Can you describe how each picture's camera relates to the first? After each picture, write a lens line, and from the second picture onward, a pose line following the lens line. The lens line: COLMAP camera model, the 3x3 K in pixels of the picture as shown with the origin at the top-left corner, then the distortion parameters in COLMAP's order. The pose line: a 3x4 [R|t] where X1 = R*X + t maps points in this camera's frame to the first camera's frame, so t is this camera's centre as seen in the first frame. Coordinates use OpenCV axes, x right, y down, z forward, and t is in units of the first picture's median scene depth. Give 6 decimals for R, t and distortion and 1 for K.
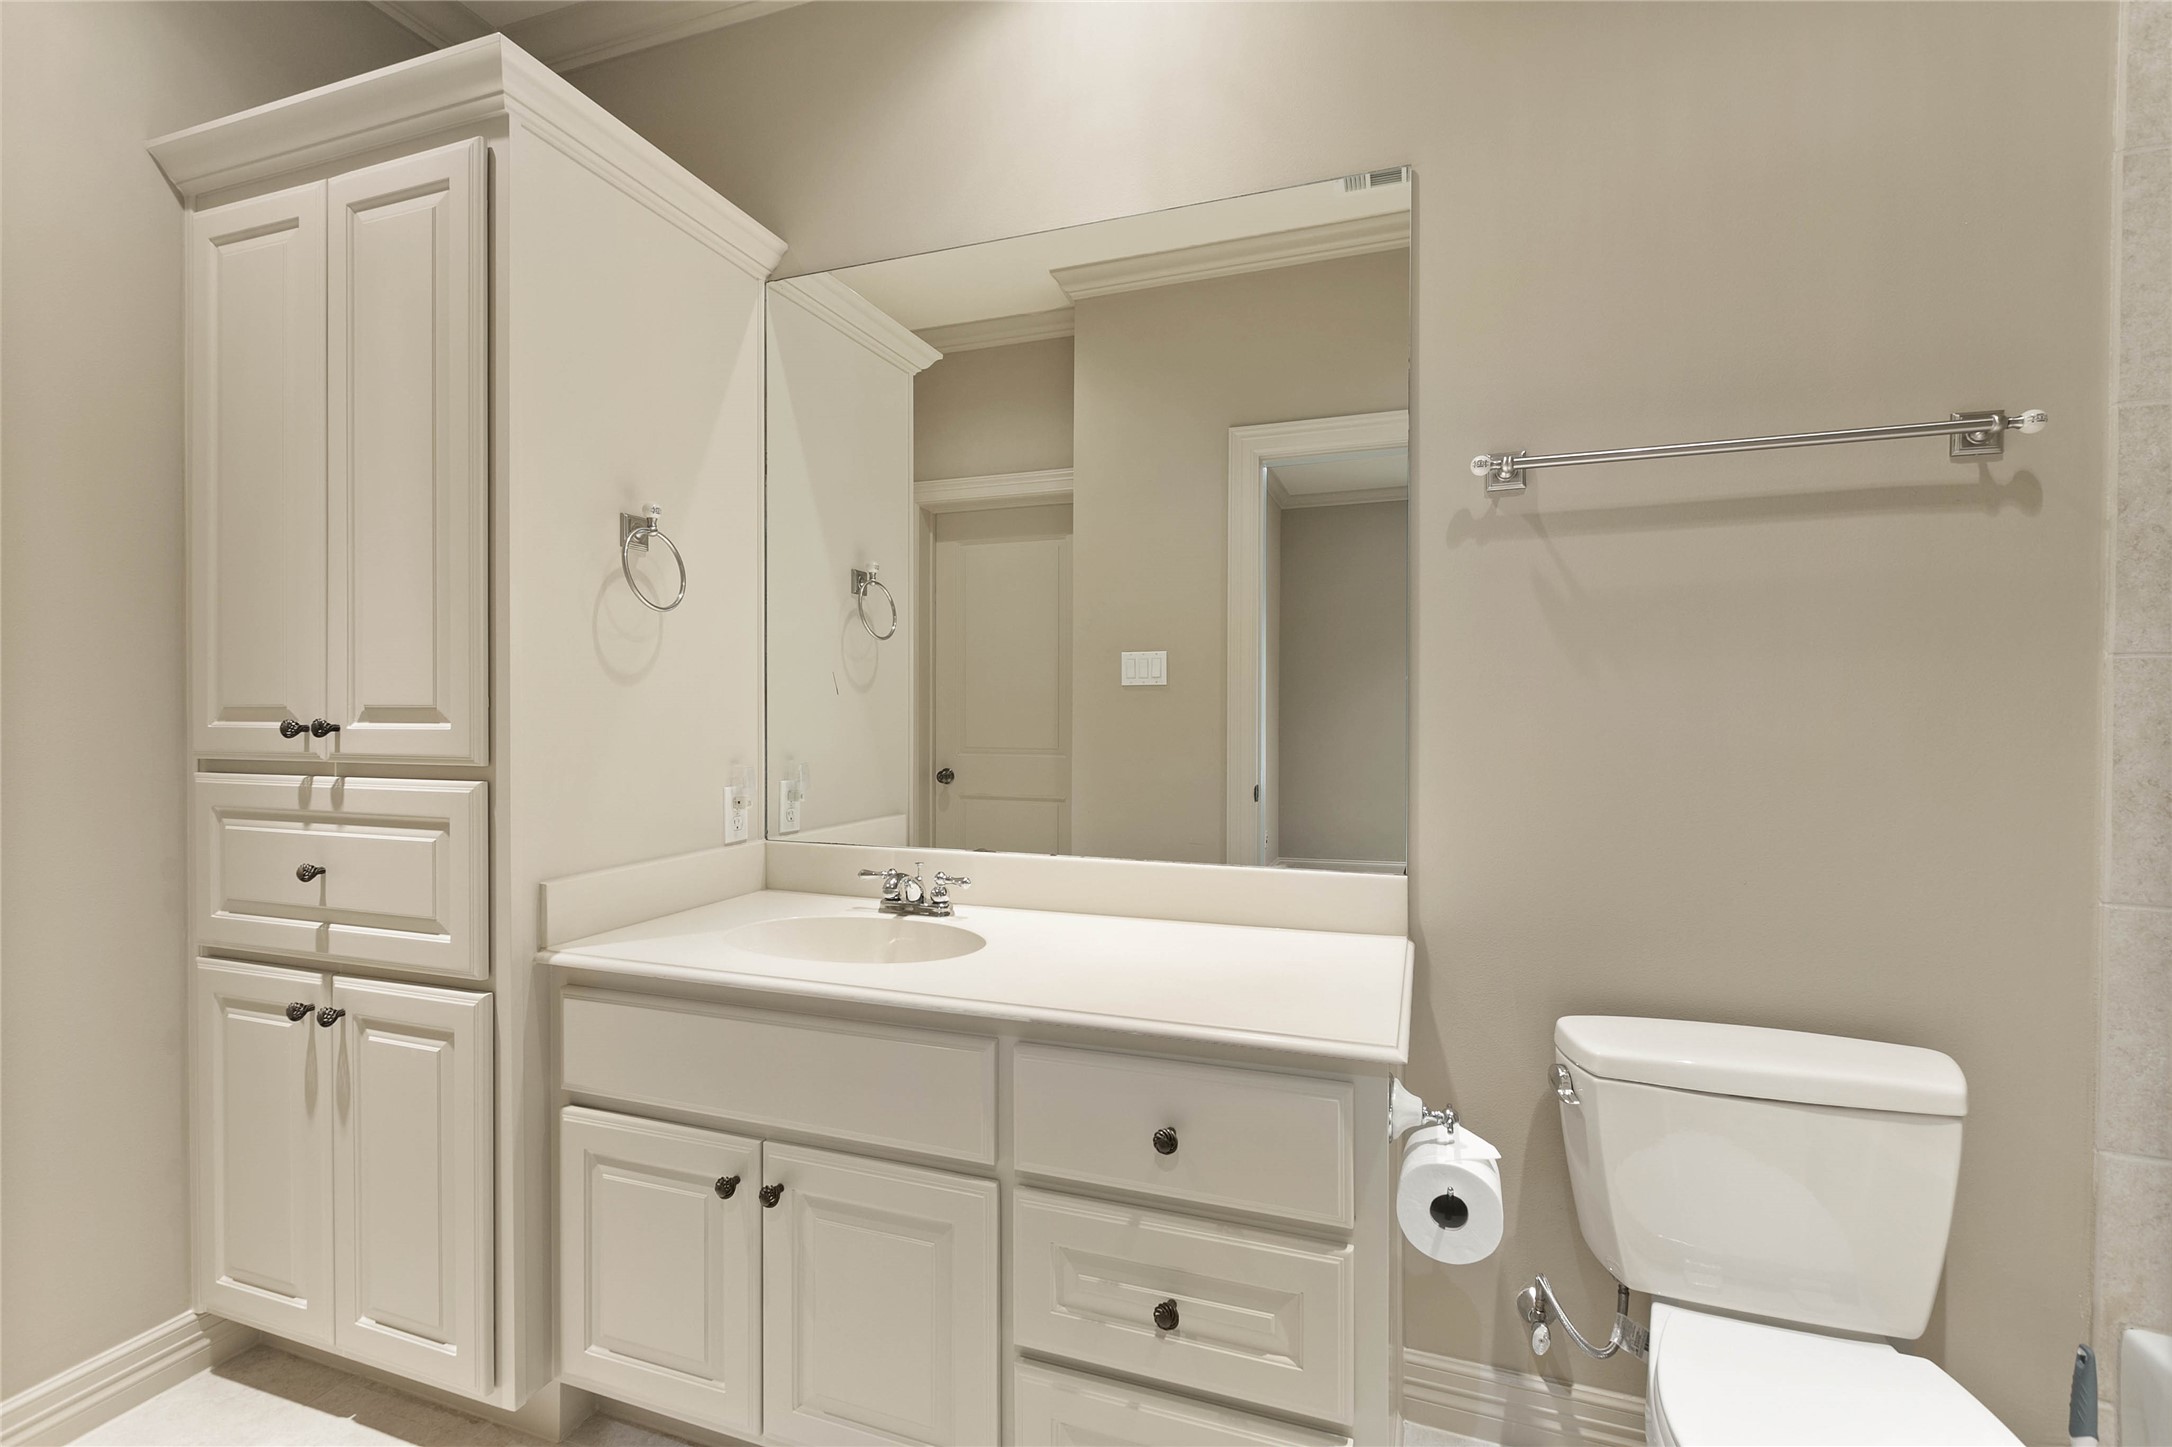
lens RADIAL K [[986.8, 0, 1101.6], [0, 986.8, 727.3], [0, 0, 1]] dist [0.003765, -0.001920]
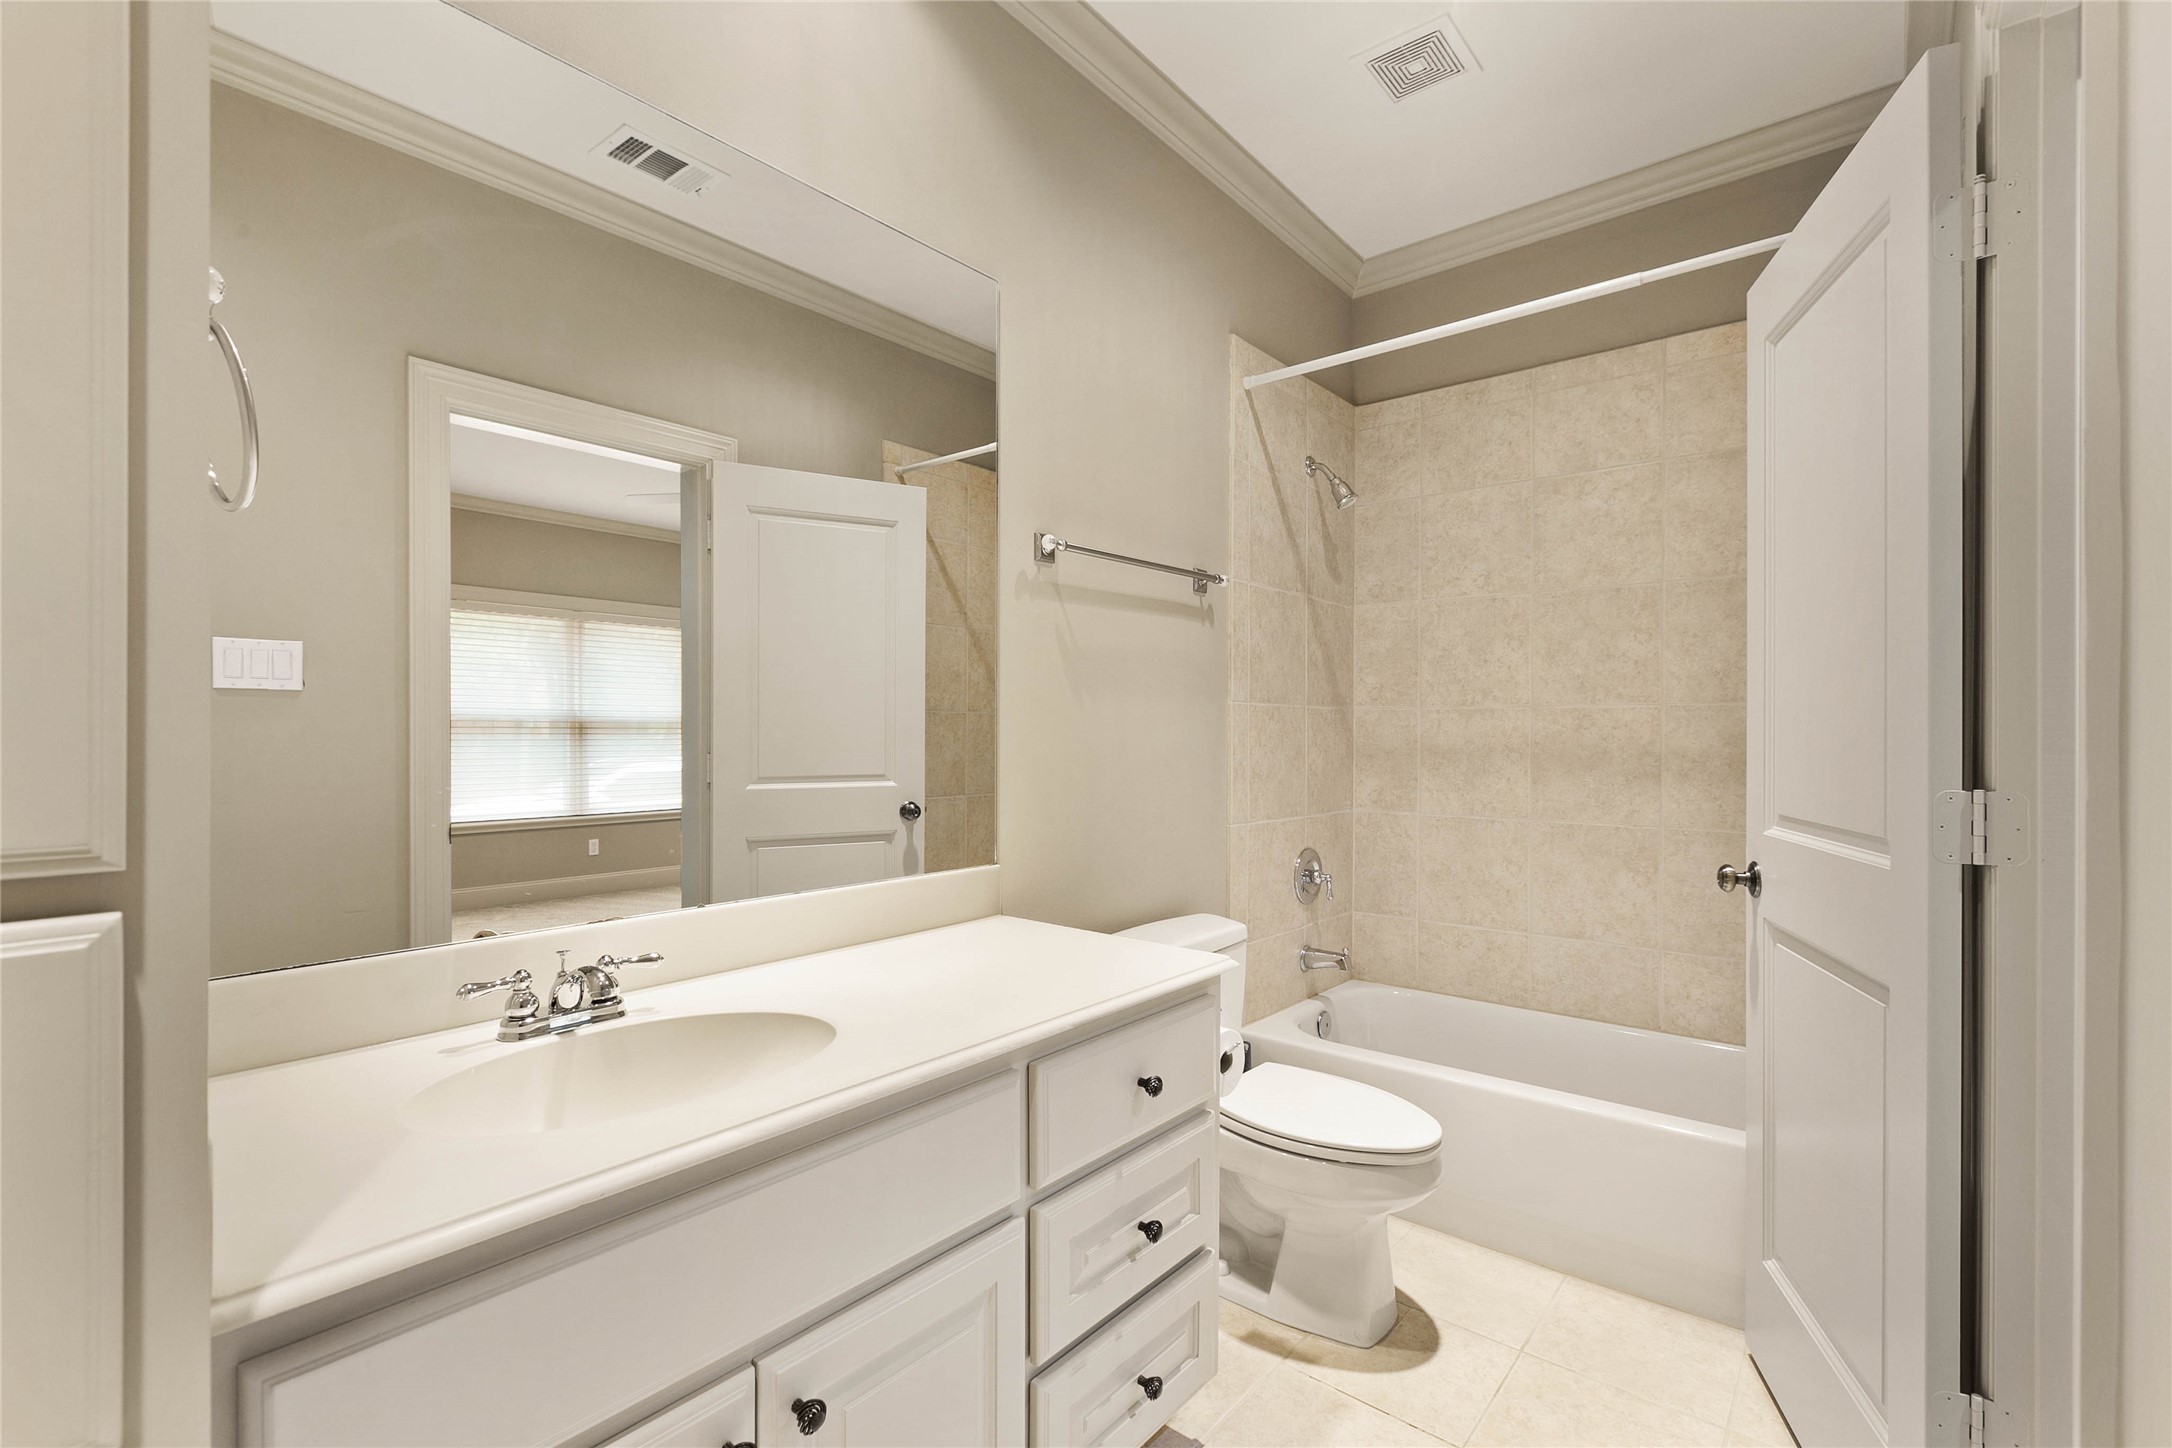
lens RADIAL K [[986.8, 0, 1090.6], [0, 986.8, 730.6], [0, 0, 1]] dist [0.003765, -0.001920]
pose [[0.331895, -0.000262, 0.943316, -0.916157], [0.014246, 0.999887, -0.004735, -0.006923], [-0.943209, 0.015010, 0.331861, 0.560220]]
